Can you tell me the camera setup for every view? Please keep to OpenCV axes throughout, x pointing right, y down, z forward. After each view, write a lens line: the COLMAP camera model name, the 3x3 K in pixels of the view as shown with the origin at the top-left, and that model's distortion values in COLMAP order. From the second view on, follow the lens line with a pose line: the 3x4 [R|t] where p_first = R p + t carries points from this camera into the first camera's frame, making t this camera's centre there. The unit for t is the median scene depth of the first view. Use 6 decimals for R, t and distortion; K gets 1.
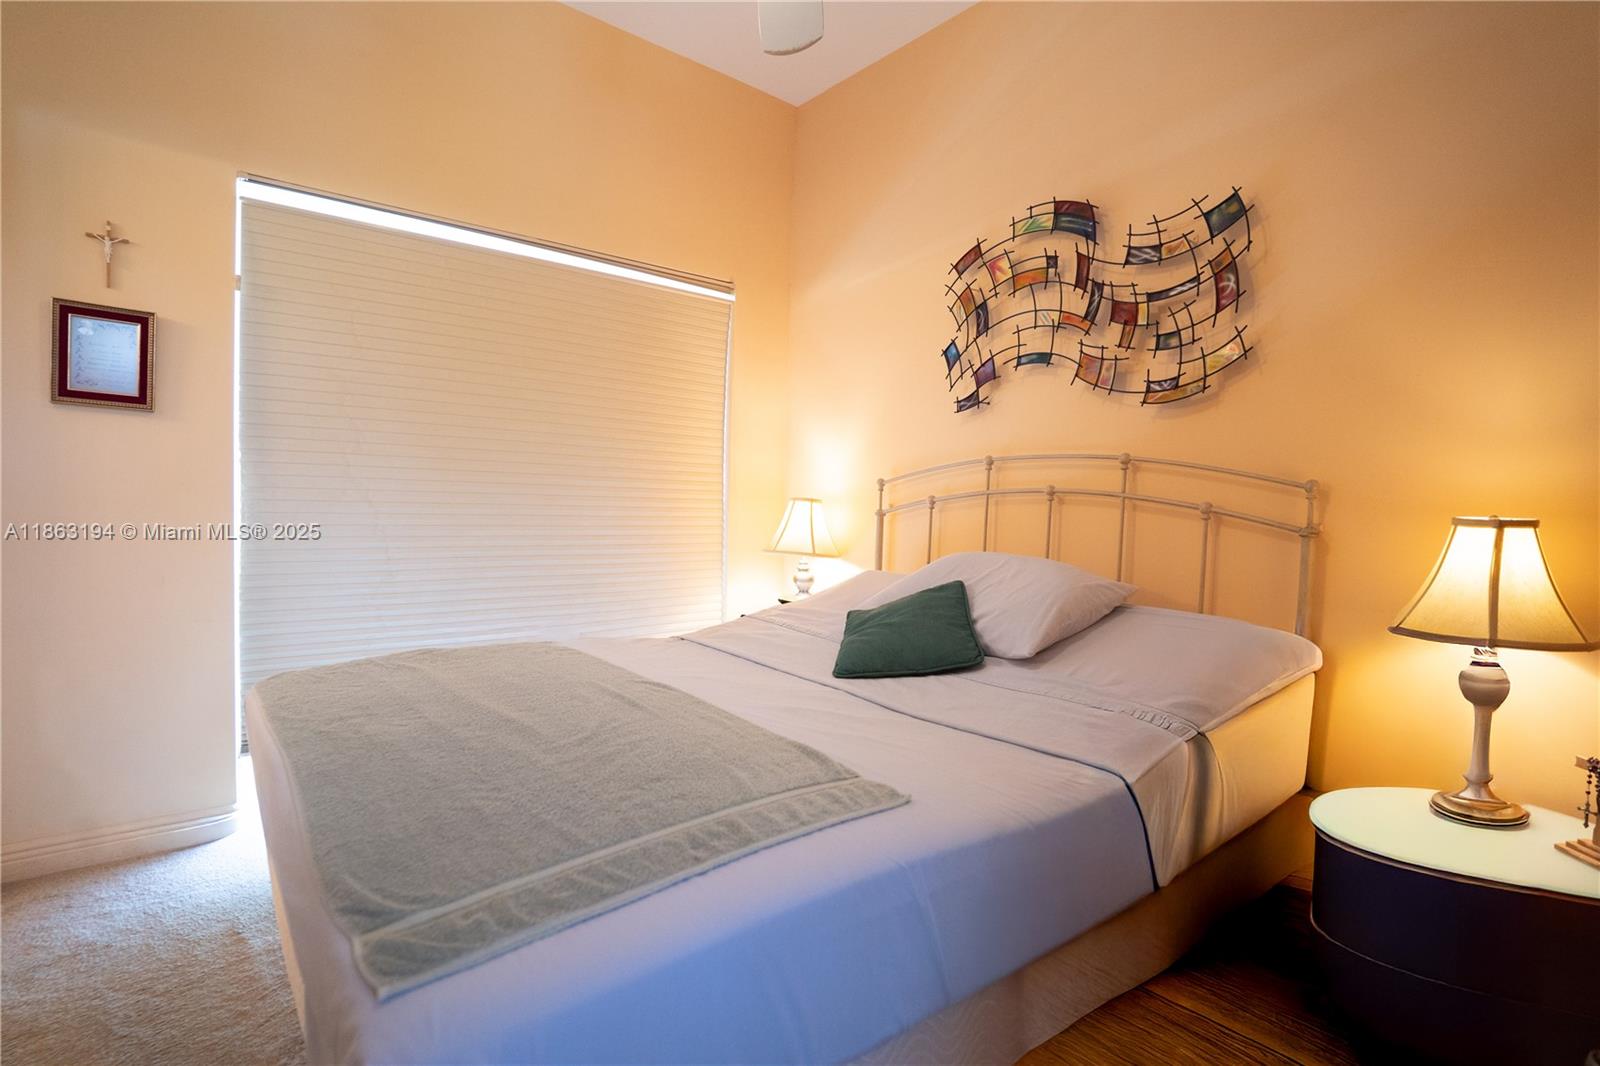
lens RADIAL K [[789.1, 0, 800.0], [0, 789.1, 533.0], [0, 0, 1]] dist [-0.080550, 0.037707]
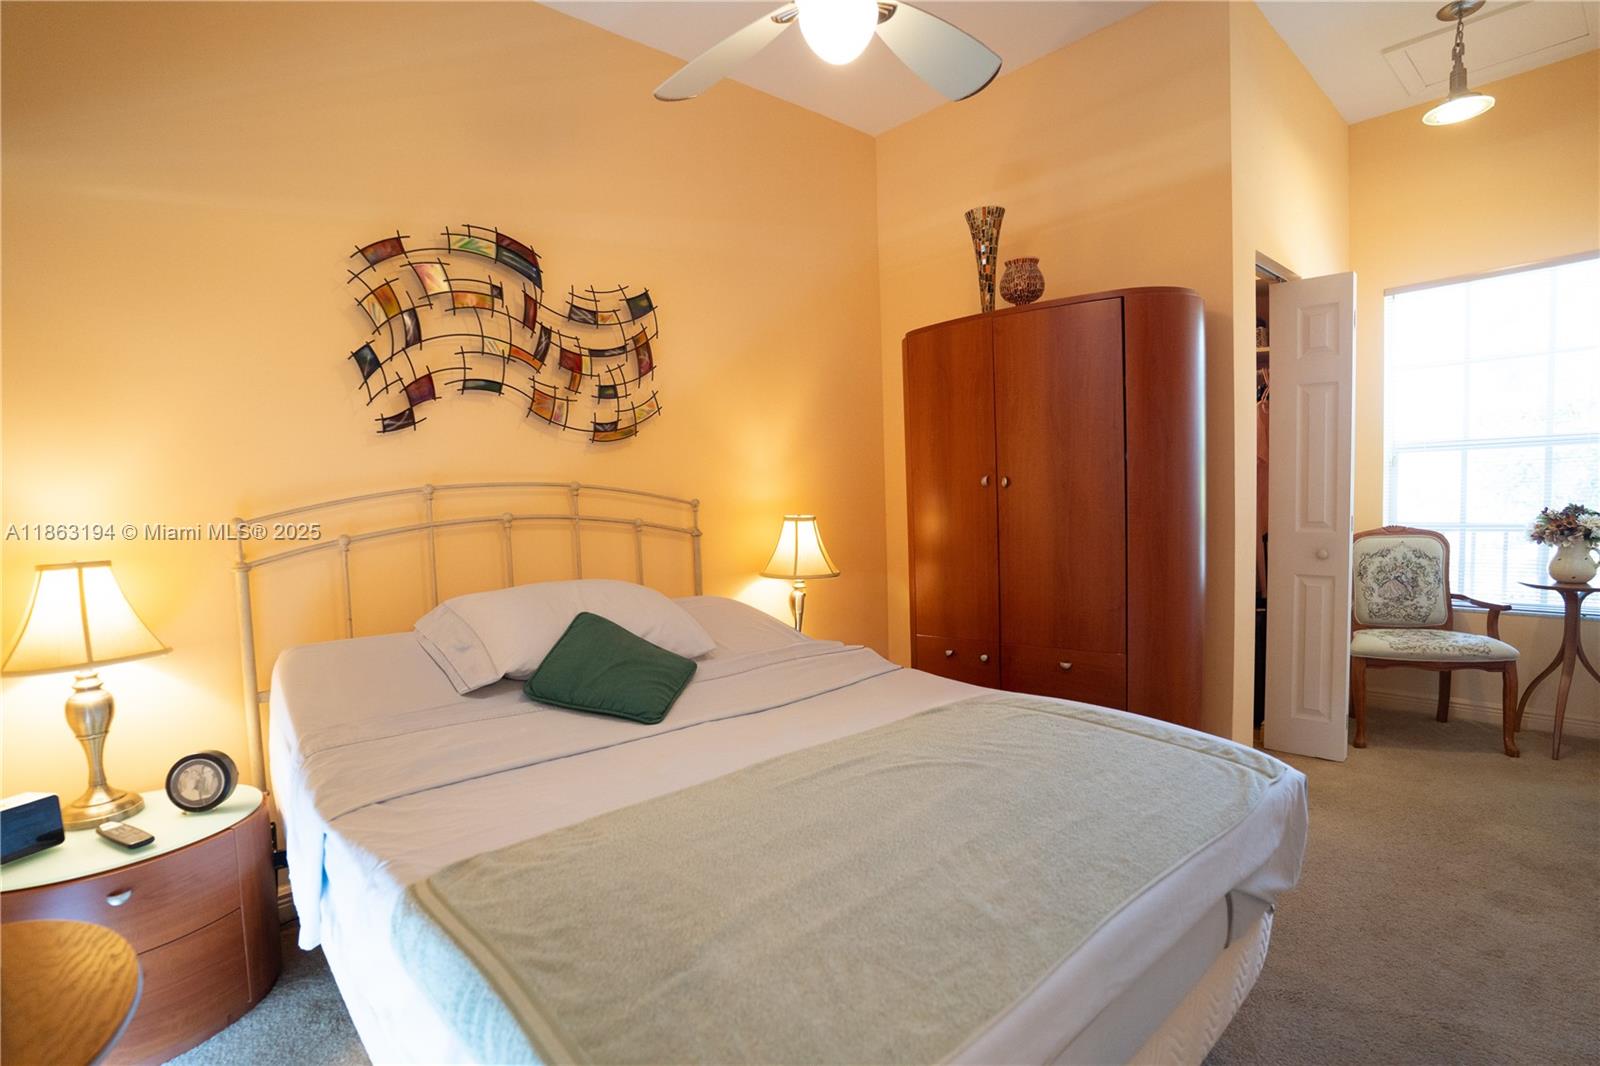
lens RADIAL K [[785.6, 0, 802.2], [0, 785.6, 514.6], [0, 0, 1]] dist [-0.002249, 0.000095]
pose [[-0.031371, -0.068057, 0.997188, -0.758311], [0.069941, 0.995084, 0.070114, -0.108936], [-0.997058, 0.071944, -0.026457, 0.678634]]
